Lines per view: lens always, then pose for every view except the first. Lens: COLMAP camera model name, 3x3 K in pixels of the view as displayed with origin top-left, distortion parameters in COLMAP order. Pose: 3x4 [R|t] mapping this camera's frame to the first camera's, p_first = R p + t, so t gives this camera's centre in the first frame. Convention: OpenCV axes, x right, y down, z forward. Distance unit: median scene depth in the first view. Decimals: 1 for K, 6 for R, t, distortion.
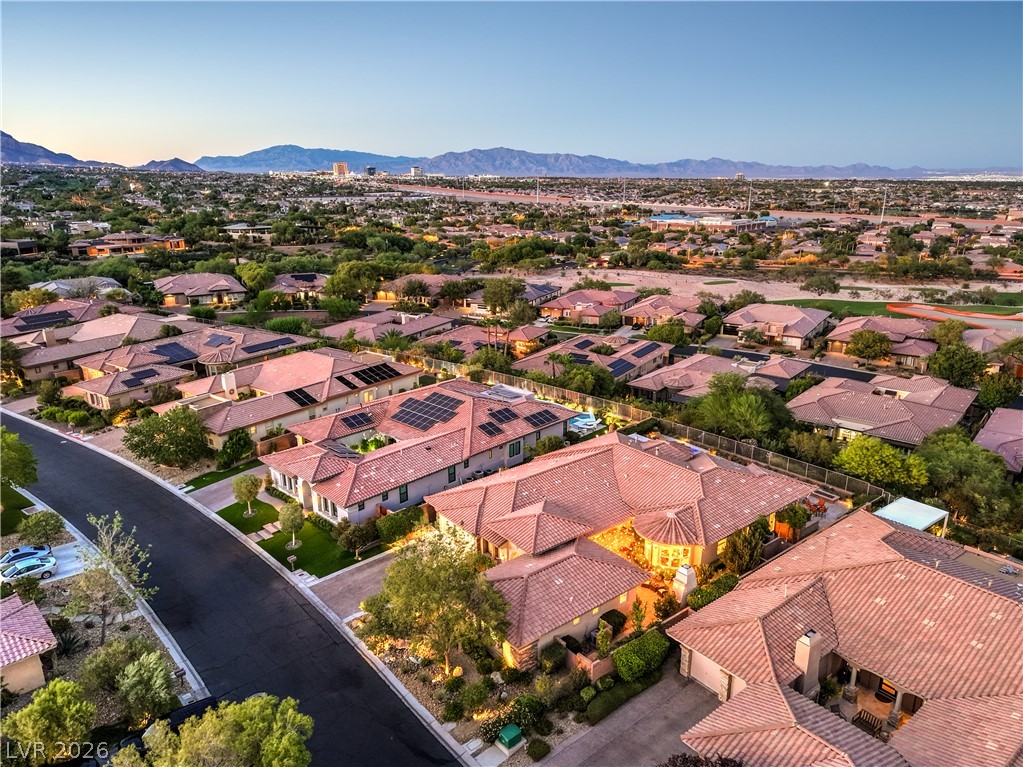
lens RADIAL K [[702.2, 0, 511.5], [0, 702.2, 383.5], [0, 0, 1]] dist [0.061022, -0.072307]
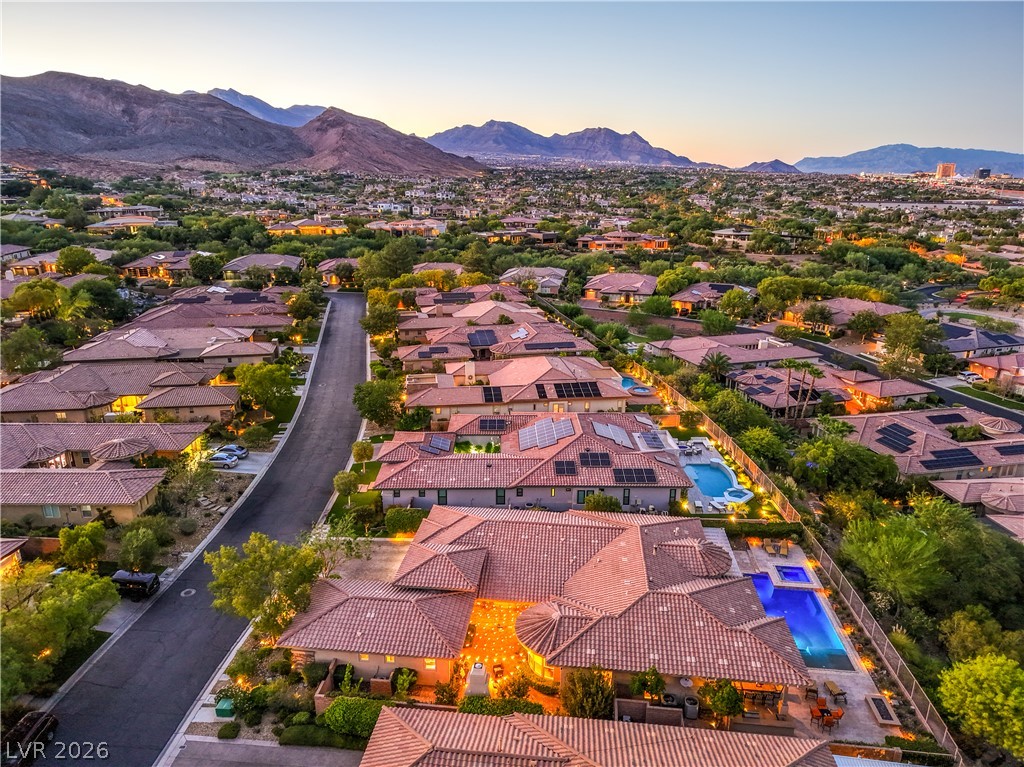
lens RADIAL K [[694.5, 0, 512.0], [0, 694.5, 383.5], [0, 0, 1]] dist [0.059169, -0.074662]
pose [[0.704846, 0.214596, -0.676122, 0.250702], [-0.212337, 0.973267, 0.087550, -0.053770], [0.676834, 0.081856, 0.731570, 0.112684]]
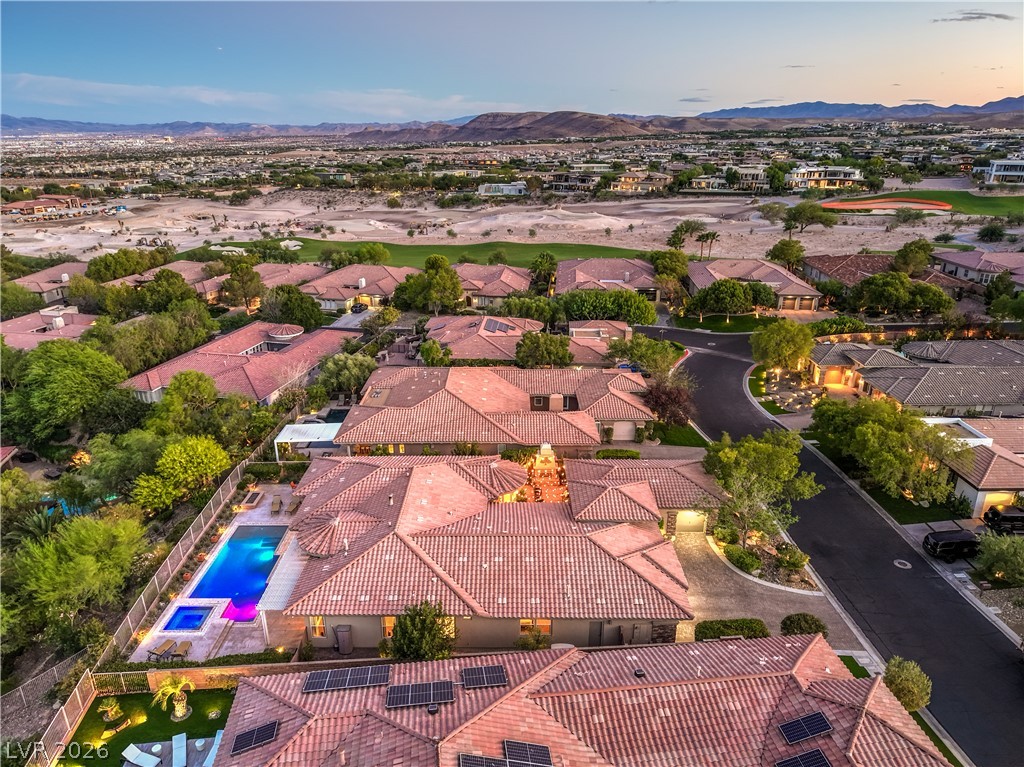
lens RADIAL K [[694.5, 0, 512.0], [0, 694.5, 383.5], [0, 0, 1]] dist [0.059169, -0.074662]
pose [[-0.778731, -0.207607, 0.592012, -0.133691], [0.192191, 0.819340, 0.540134, -0.164646], [-0.597194, 0.534399, -0.598145, 0.543329]]
